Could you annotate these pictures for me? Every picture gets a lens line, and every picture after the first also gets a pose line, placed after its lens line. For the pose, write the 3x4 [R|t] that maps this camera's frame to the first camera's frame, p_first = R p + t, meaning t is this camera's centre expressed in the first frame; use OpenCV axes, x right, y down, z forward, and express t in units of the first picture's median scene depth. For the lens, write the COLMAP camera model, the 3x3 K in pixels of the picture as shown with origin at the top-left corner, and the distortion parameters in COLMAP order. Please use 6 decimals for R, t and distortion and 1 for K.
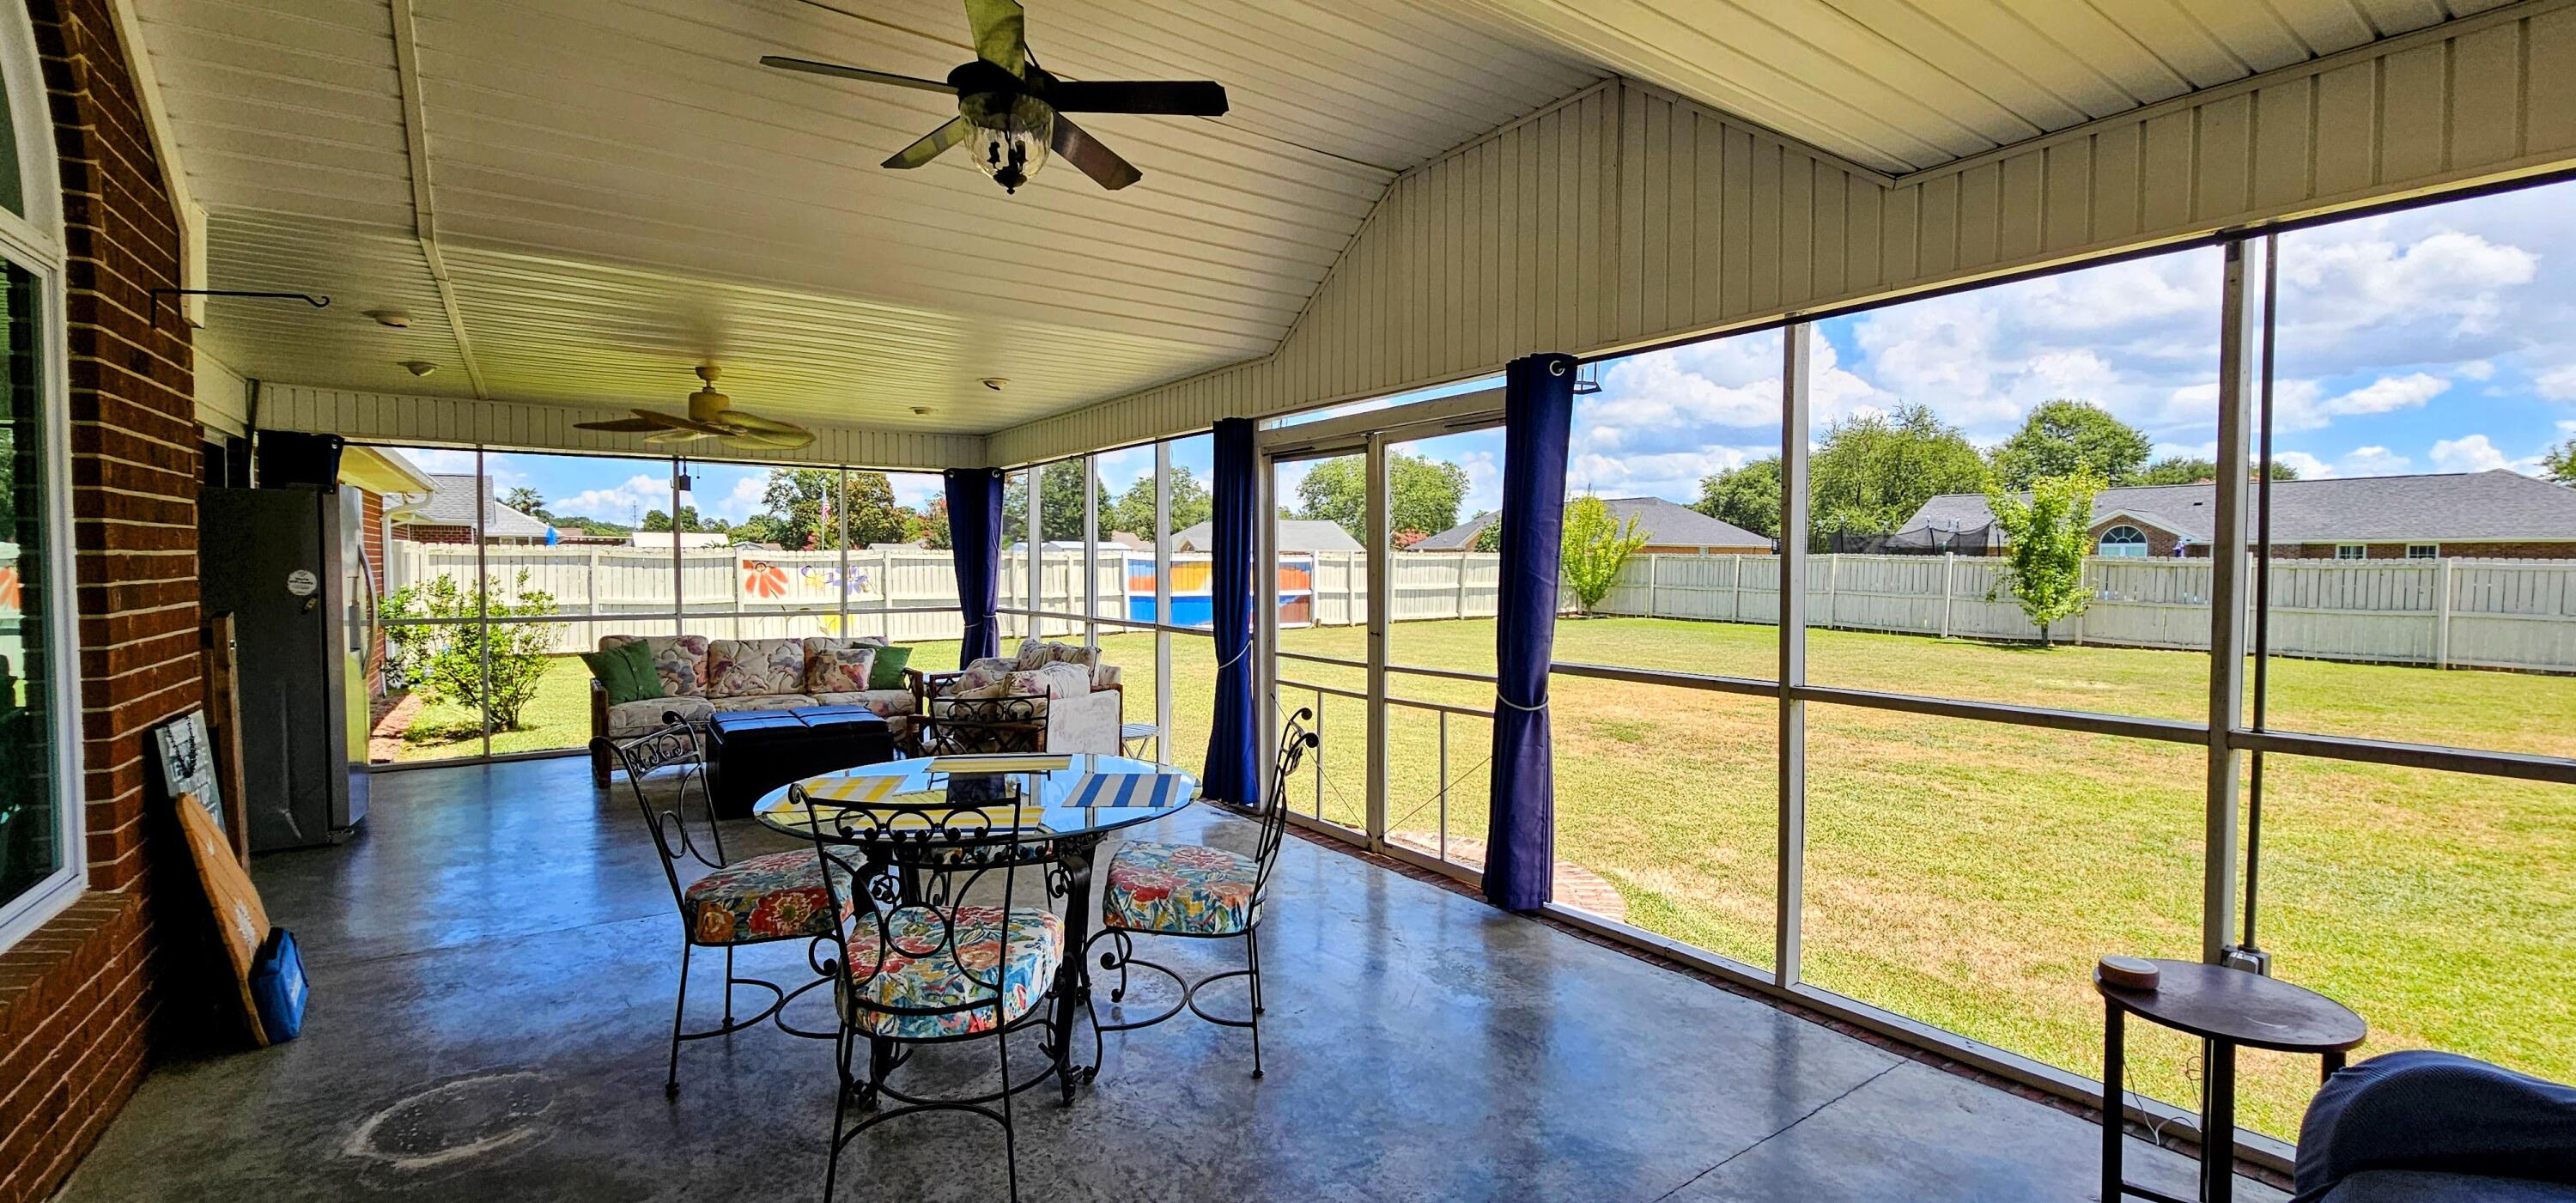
lens RADIAL K [[1055.6, 0, 1282.6], [0, 1055.6, 596.9], [0, 0, 1]] dist [-0.001304, 0.000466]
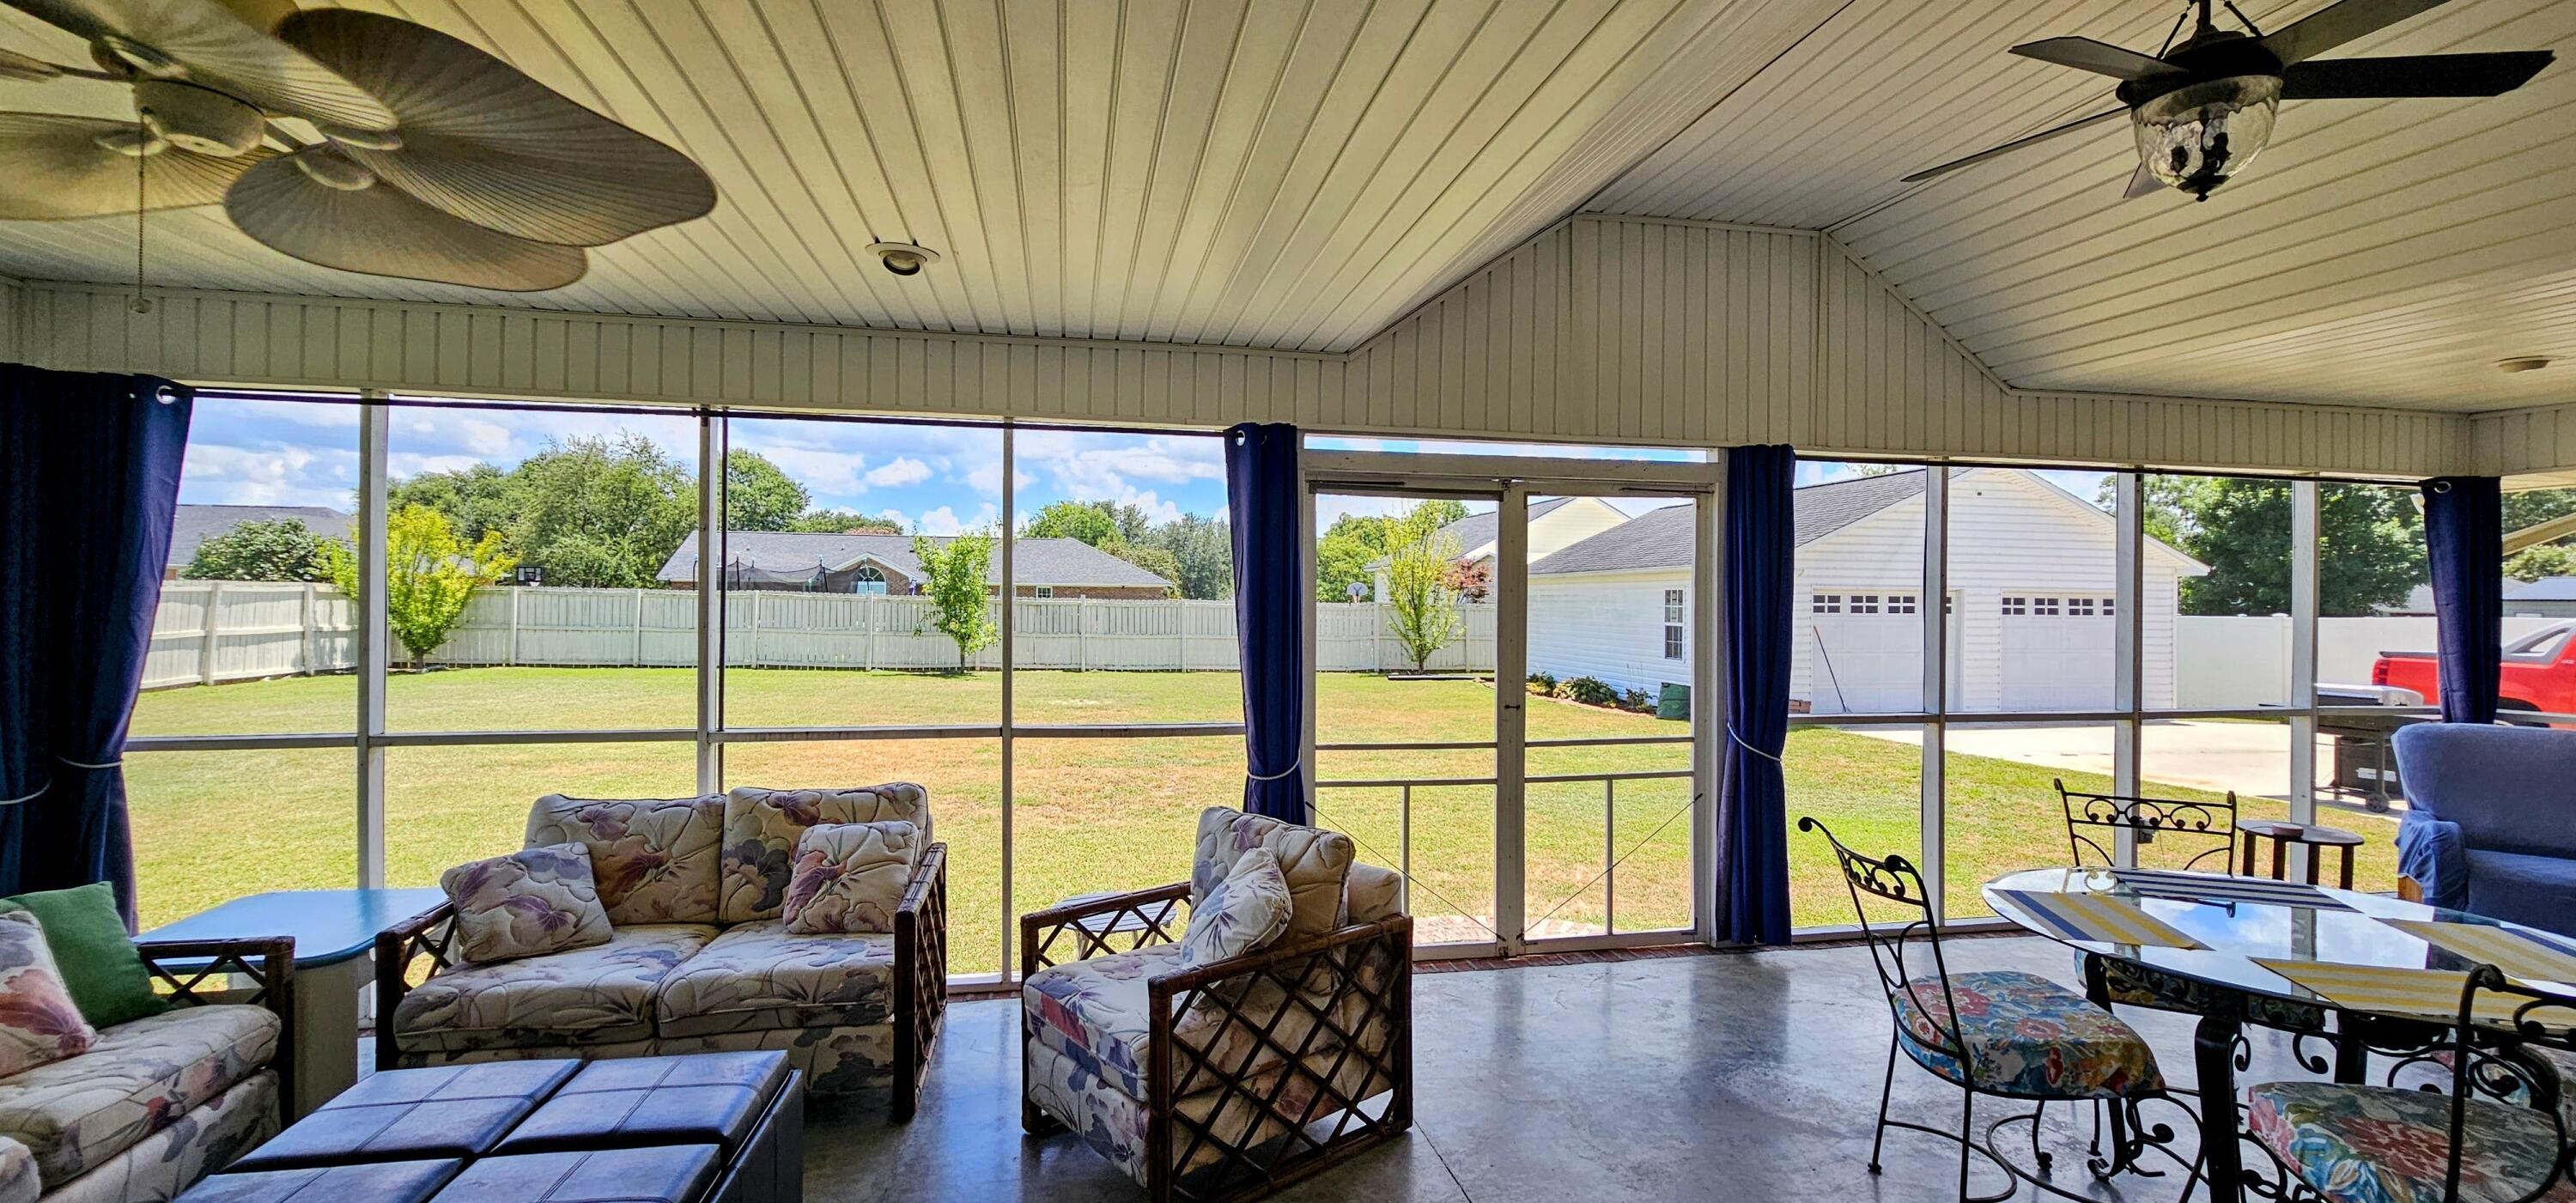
lens RADIAL K [[1055.6, 0, 1273.4], [0, 1055.6, 605.4], [0, 0, 1]] dist [-0.001304, 0.000466]
pose [[0.412012, -0.001006, 0.911178, -0.153278], [0.020127, 0.999765, -0.007997, -0.009047], [-0.910956, 0.021634, 0.411935, 0.156572]]
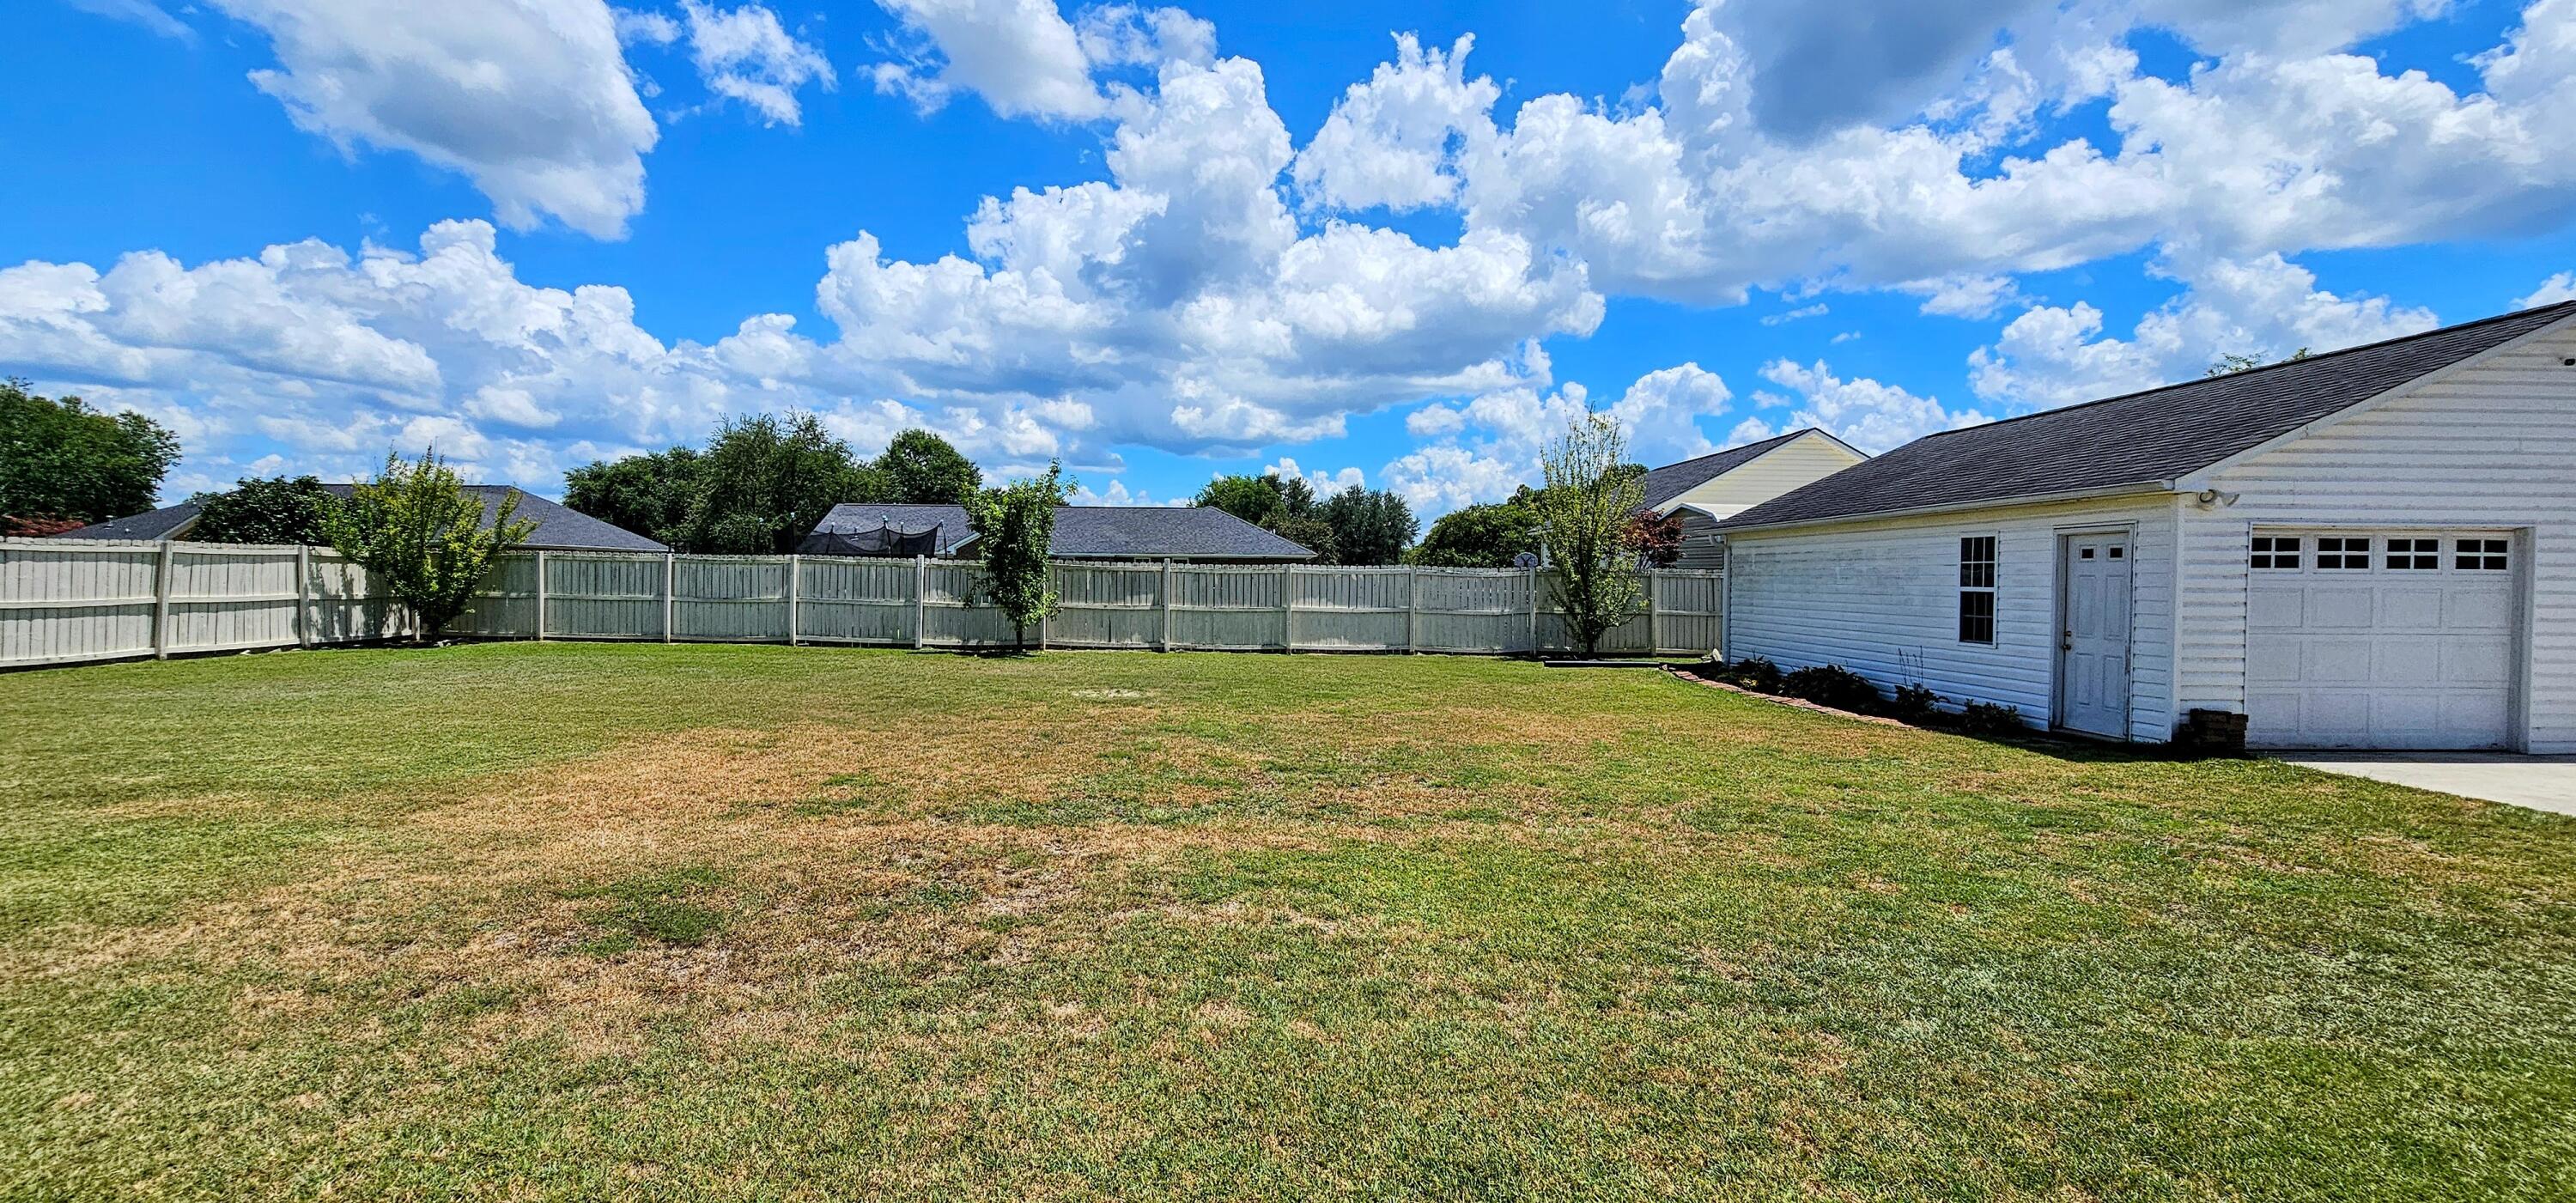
lens RADIAL K [[1055.6, 0, 1271.5], [0, 1055.6, 588.7], [0, 0, 1]] dist [-0.001304, 0.000466]
pose [[0.559618, -0.005945, 0.828729, 0.036378], [0.019811, 0.999784, -0.006206, -0.000285], [-0.828514, 0.019891, 0.559616, 0.201022]]
